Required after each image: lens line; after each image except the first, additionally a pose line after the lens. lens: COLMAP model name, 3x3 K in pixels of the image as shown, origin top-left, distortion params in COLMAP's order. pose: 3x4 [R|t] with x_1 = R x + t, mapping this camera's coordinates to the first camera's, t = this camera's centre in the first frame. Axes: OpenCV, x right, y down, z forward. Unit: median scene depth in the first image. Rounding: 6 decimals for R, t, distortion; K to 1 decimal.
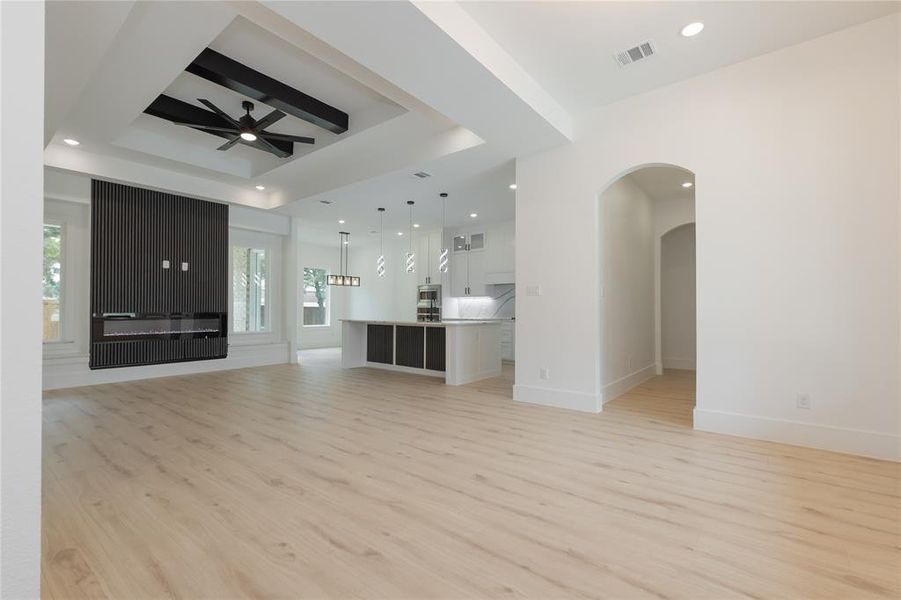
lens RADIAL K [[399.4, 0, 448.7], [0, 399.4, 302.5], [0, 0, 1]] dist [0.012057, 0.000030]
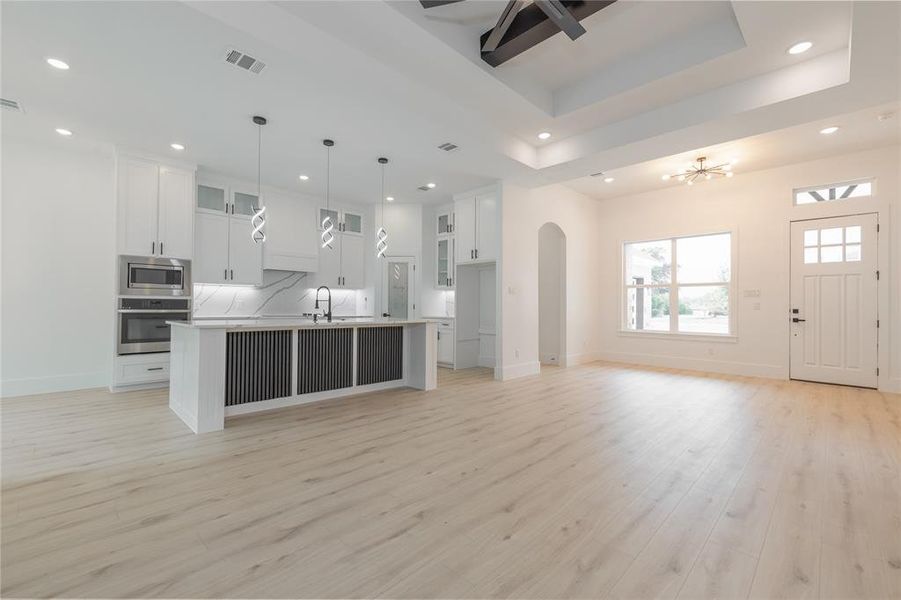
lens RADIAL K [[399.4, 0, 449.1], [0, 399.4, 302.0], [0, 0, 1]] dist [0.012057, 0.000030]
pose [[0.097931, 0.008626, 0.995156, -0.698993], [-0.026844, 0.999621, -0.006024, 0.012257], [-0.994831, -0.026124, 0.098125, 0.694057]]
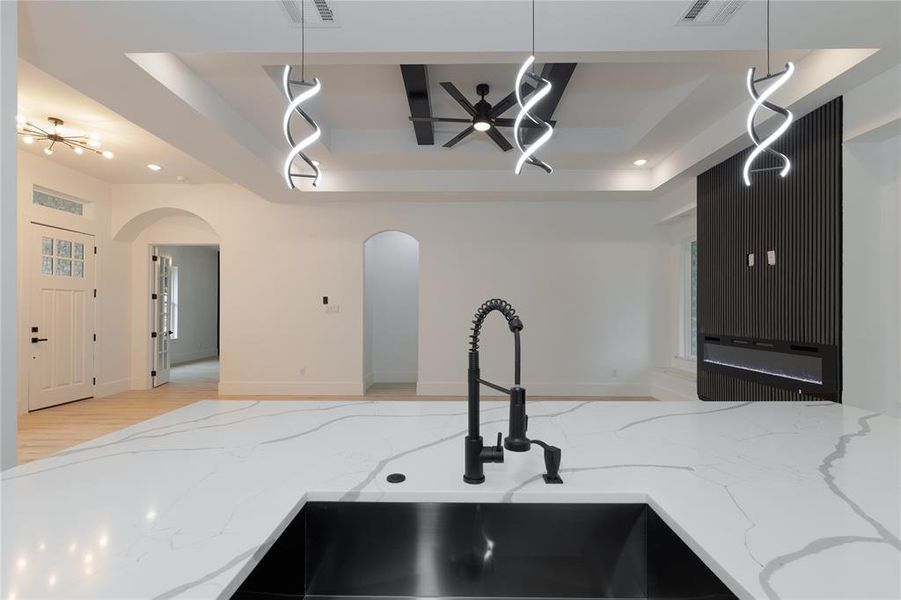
lens RADIAL K [[399.4, 0, 452.6], [0, 399.4, 307.5], [0, 0, 1]] dist [0.012057, 0.000030]
pose [[-0.772195, -0.009360, -0.635317, 0.046195], [0.007081, 0.999703, -0.023335, -0.008685], [0.635347, -0.022518, -0.771899, 1.065381]]
